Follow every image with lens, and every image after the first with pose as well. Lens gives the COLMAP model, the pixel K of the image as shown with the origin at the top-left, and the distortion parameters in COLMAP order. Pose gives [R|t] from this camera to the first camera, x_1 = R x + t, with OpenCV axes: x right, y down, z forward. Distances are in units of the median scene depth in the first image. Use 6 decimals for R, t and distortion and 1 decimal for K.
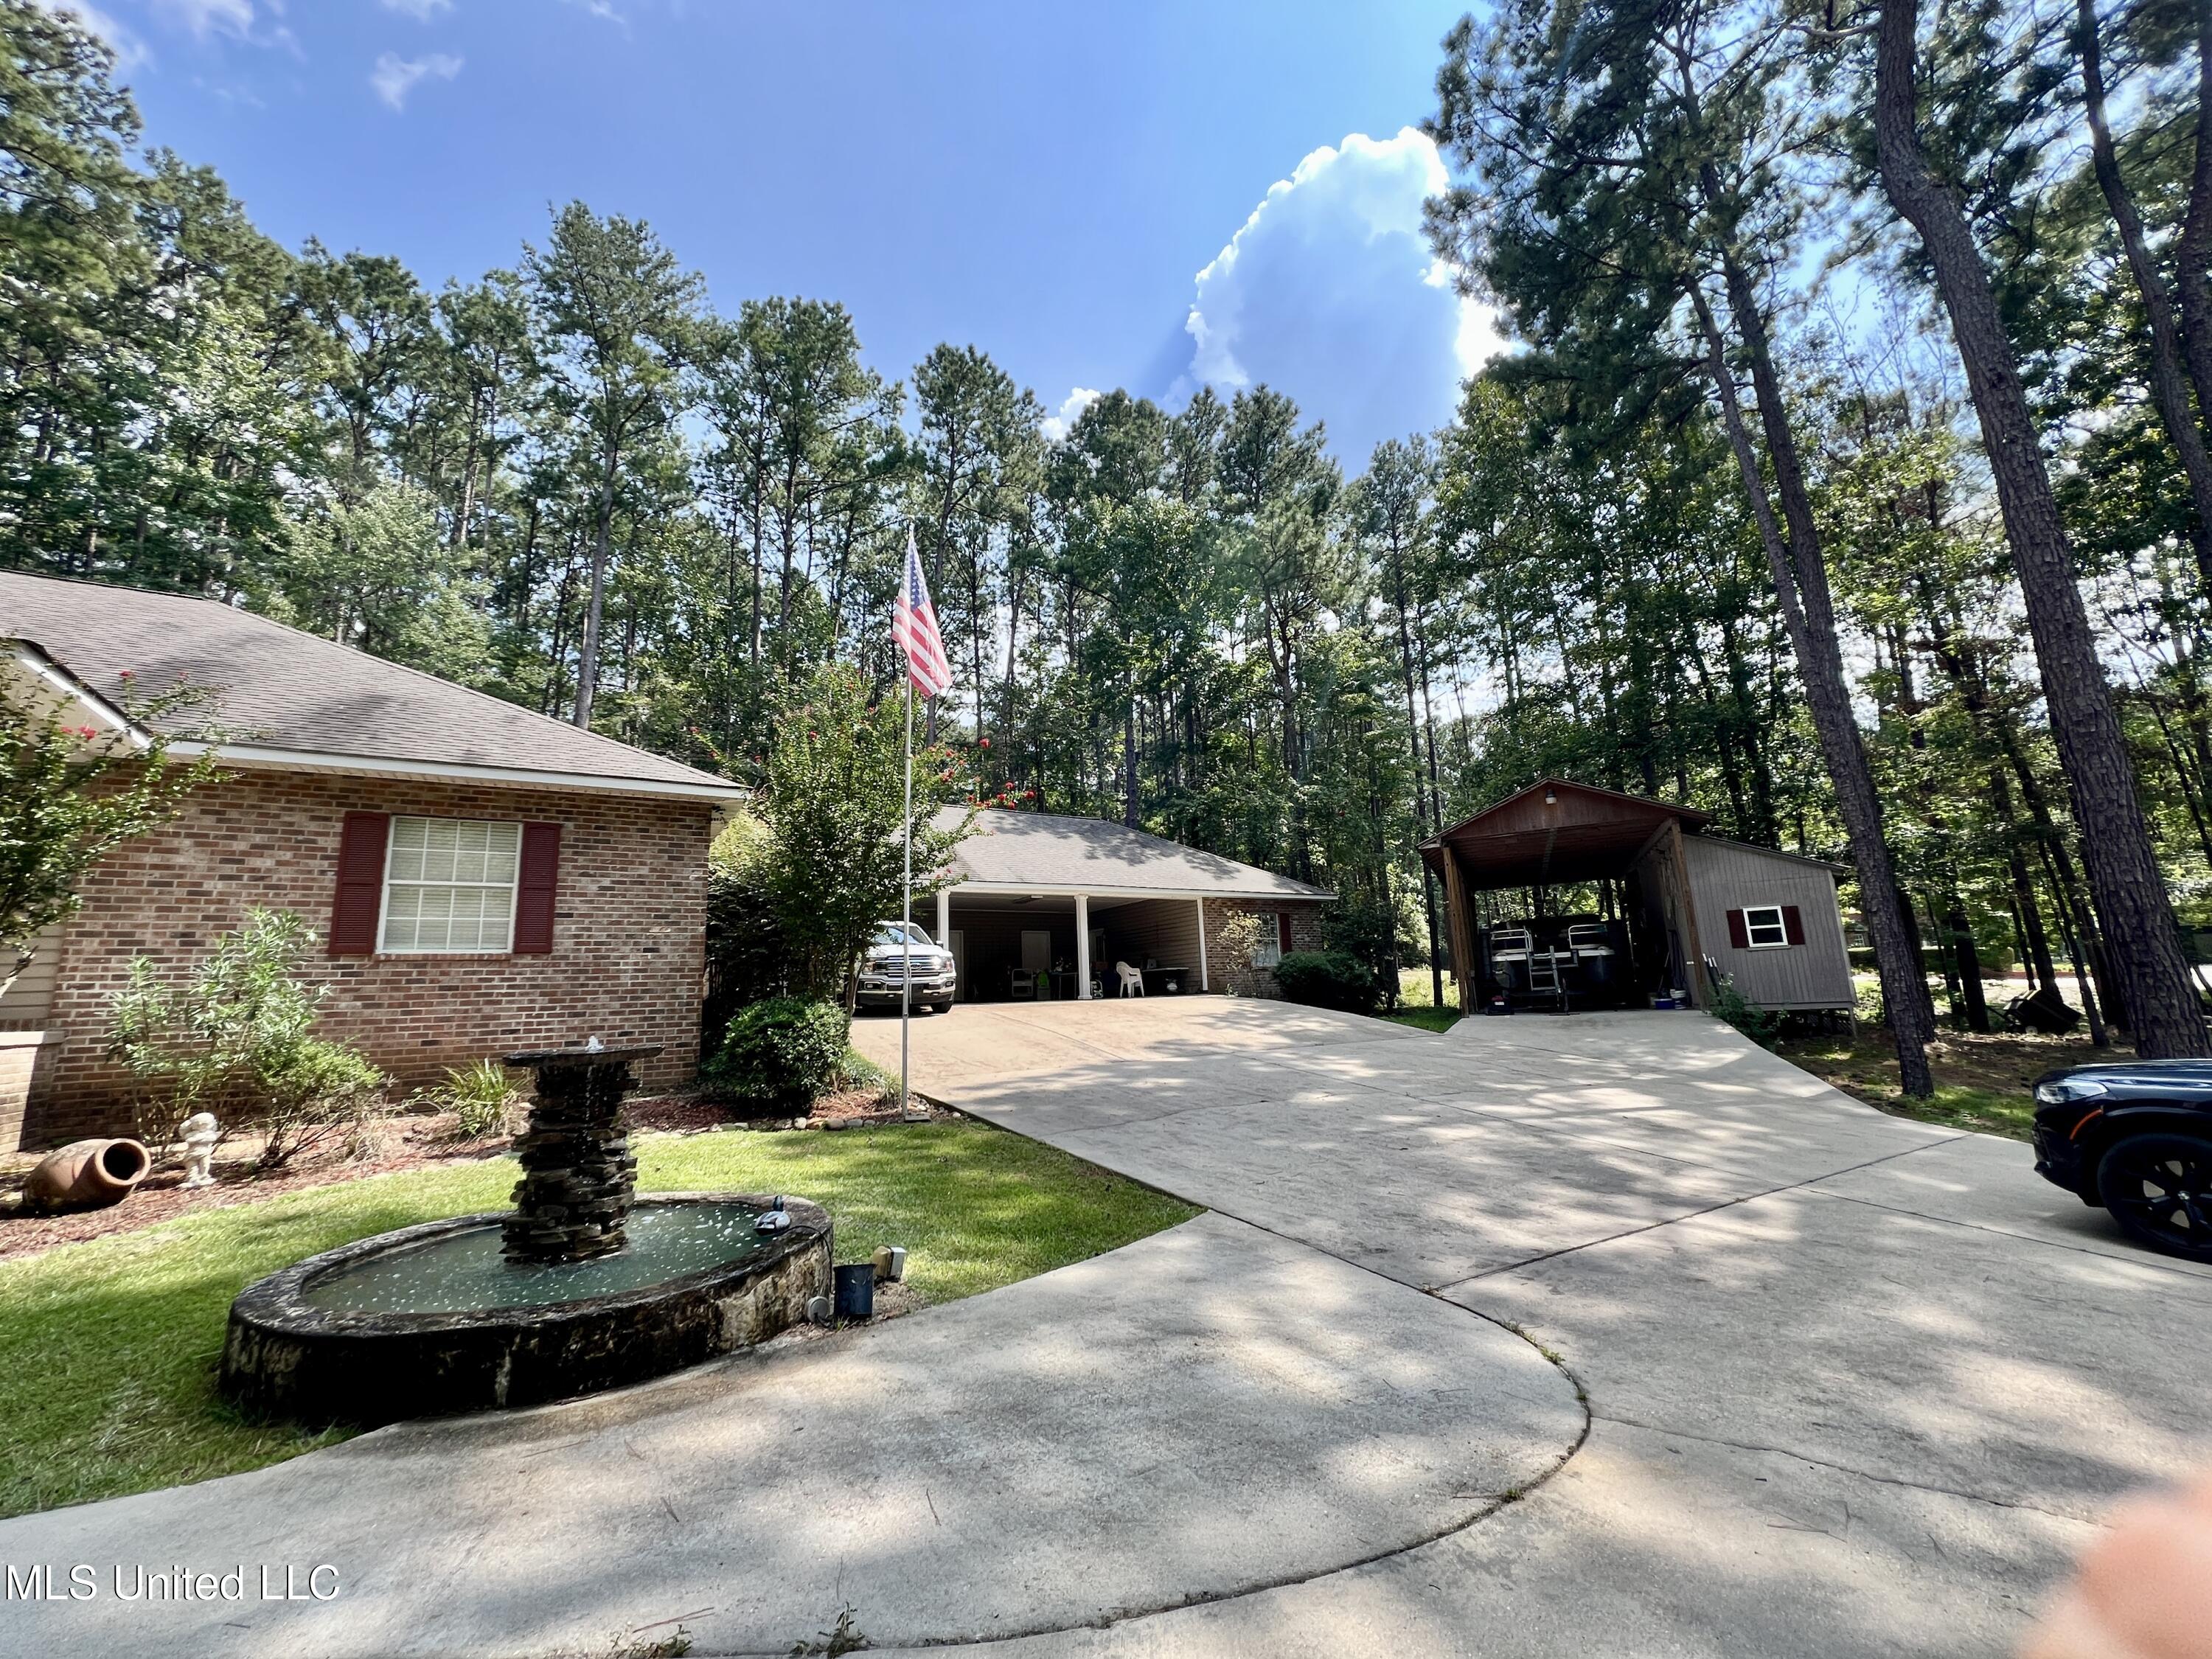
lens RADIAL K [[886.9, 0, 1098.2], [0, 886.9, 828.2], [0, 0, 1]] dist [-0.004373, 0.001583]
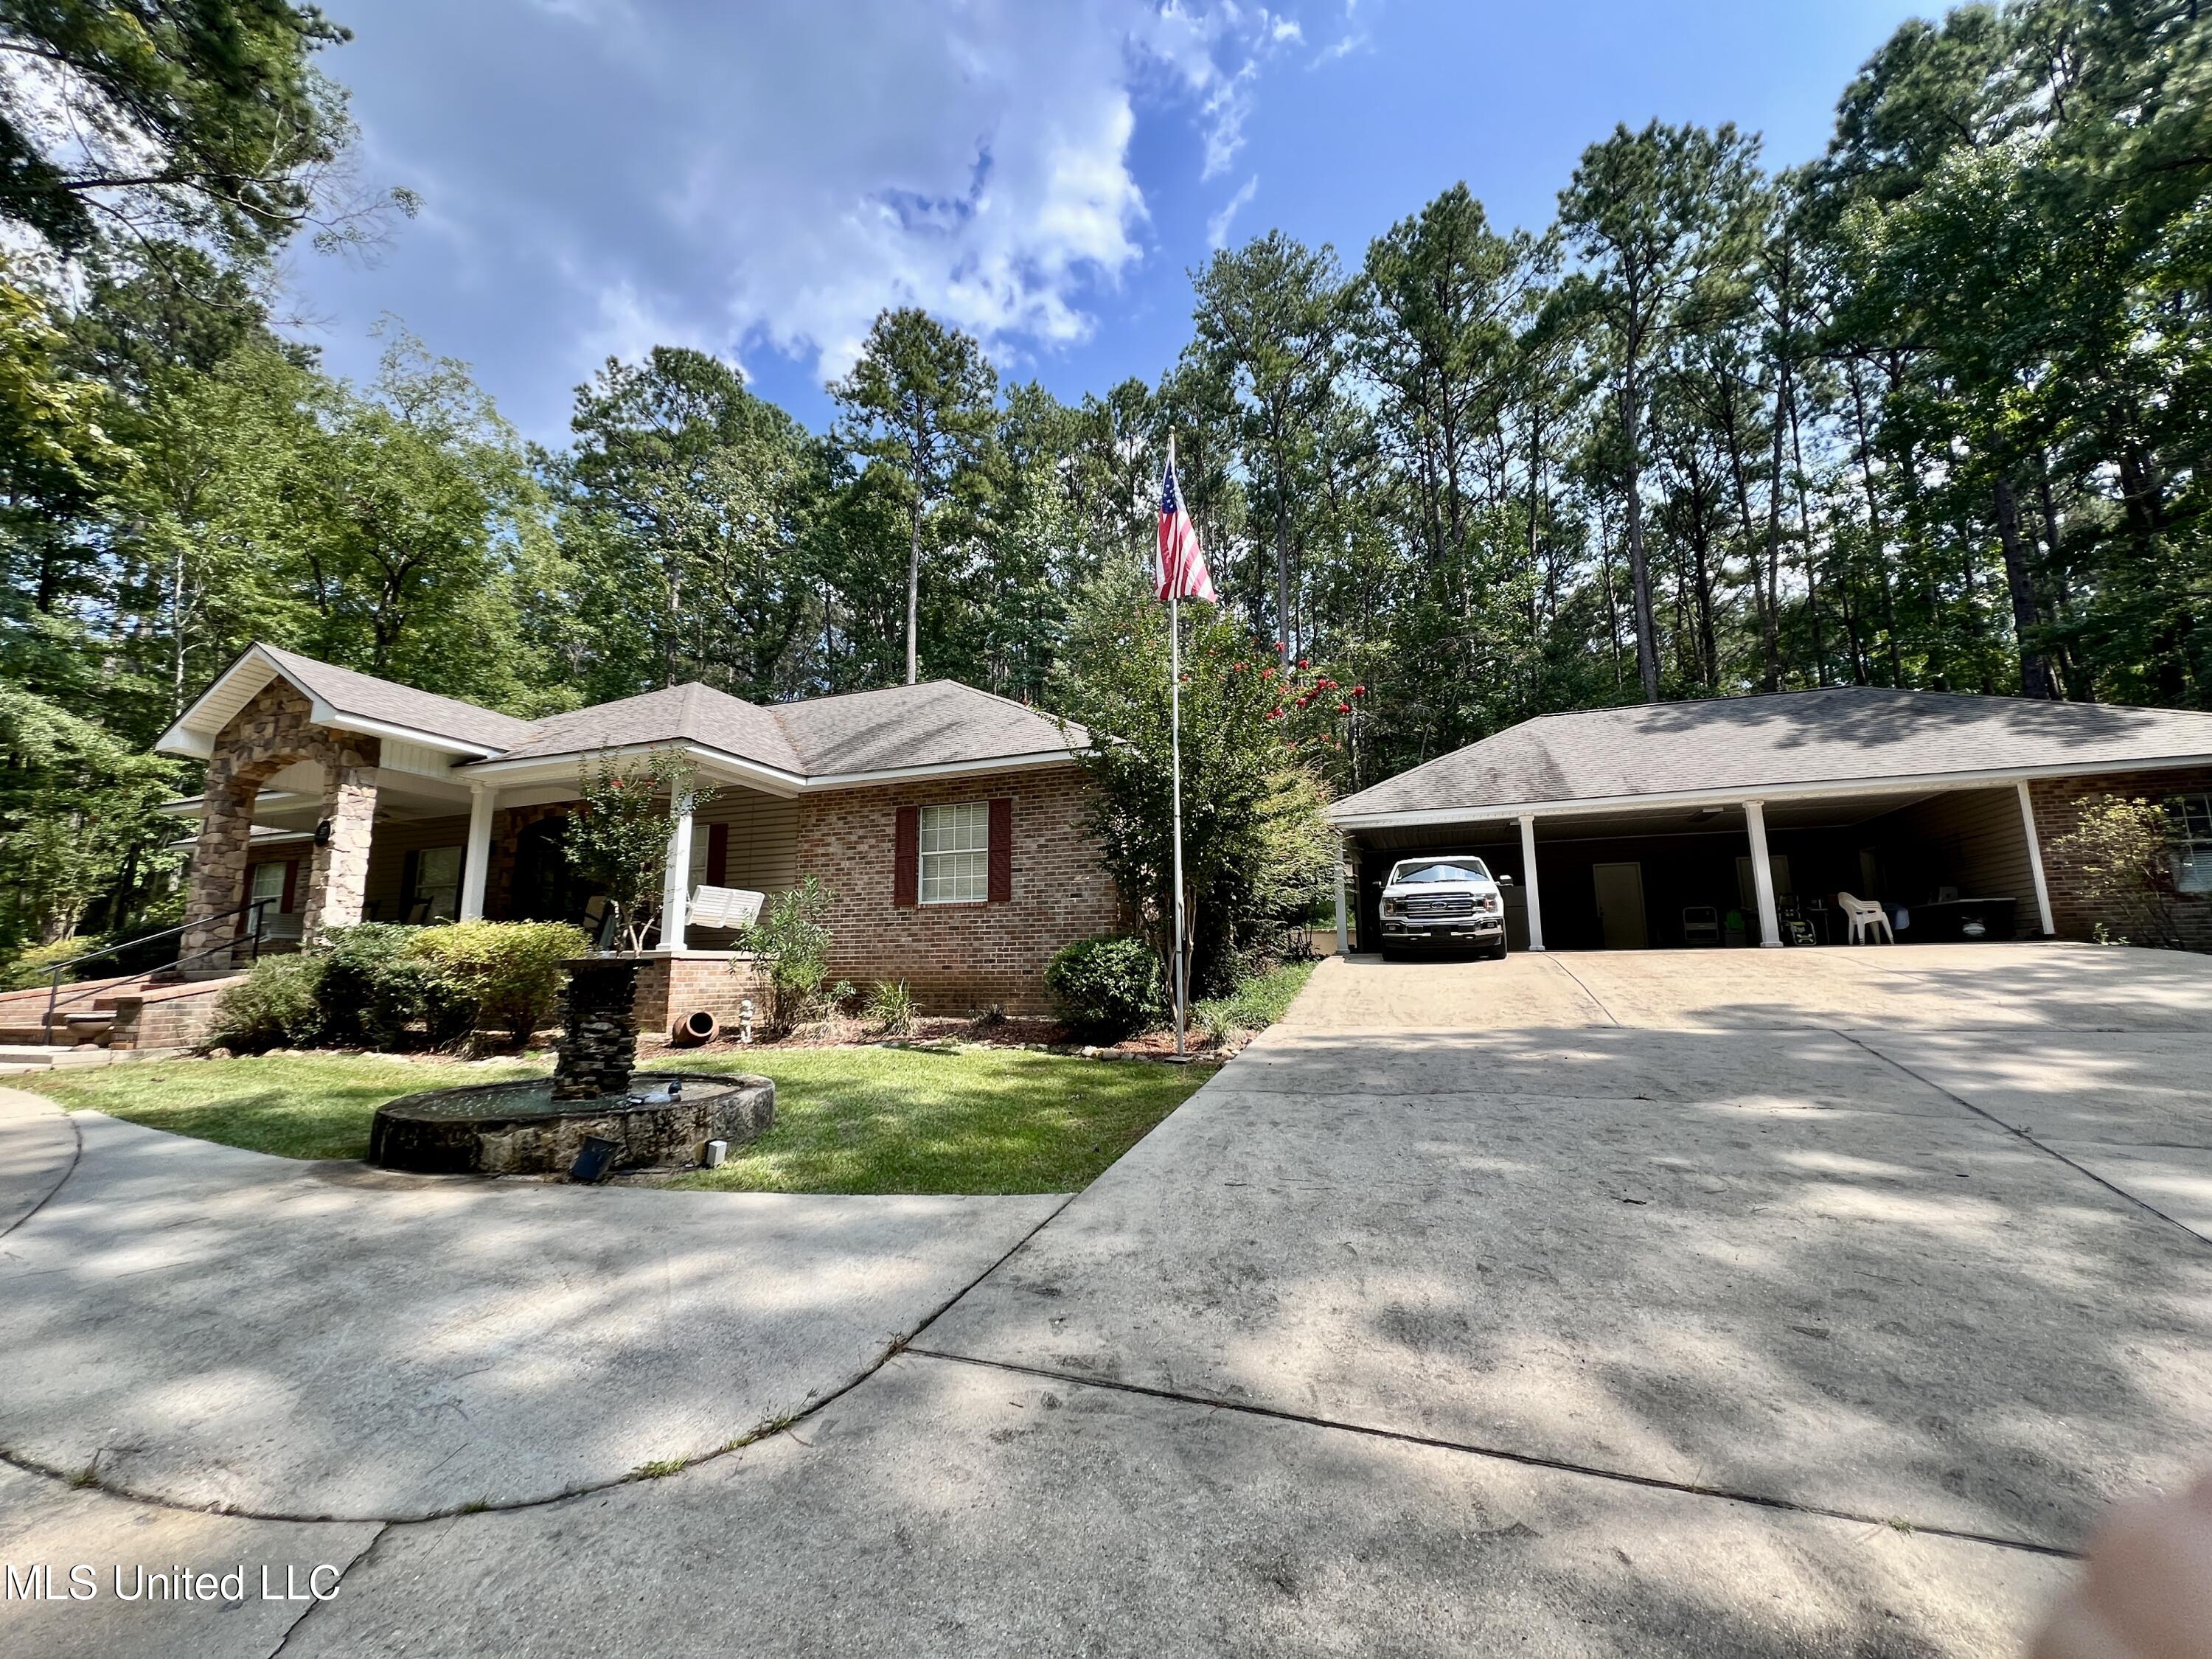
lens RADIAL K [[886.9, 0, 1114.4], [0, 886.9, 831.9], [0, 0, 1]] dist [-0.004373, 0.001583]
pose [[0.611758, -0.093560, -0.785493, 0.478454], [0.138209, 0.990349, -0.010320, 0.079450], [0.778878, -0.102248, 0.618785, 0.352110]]
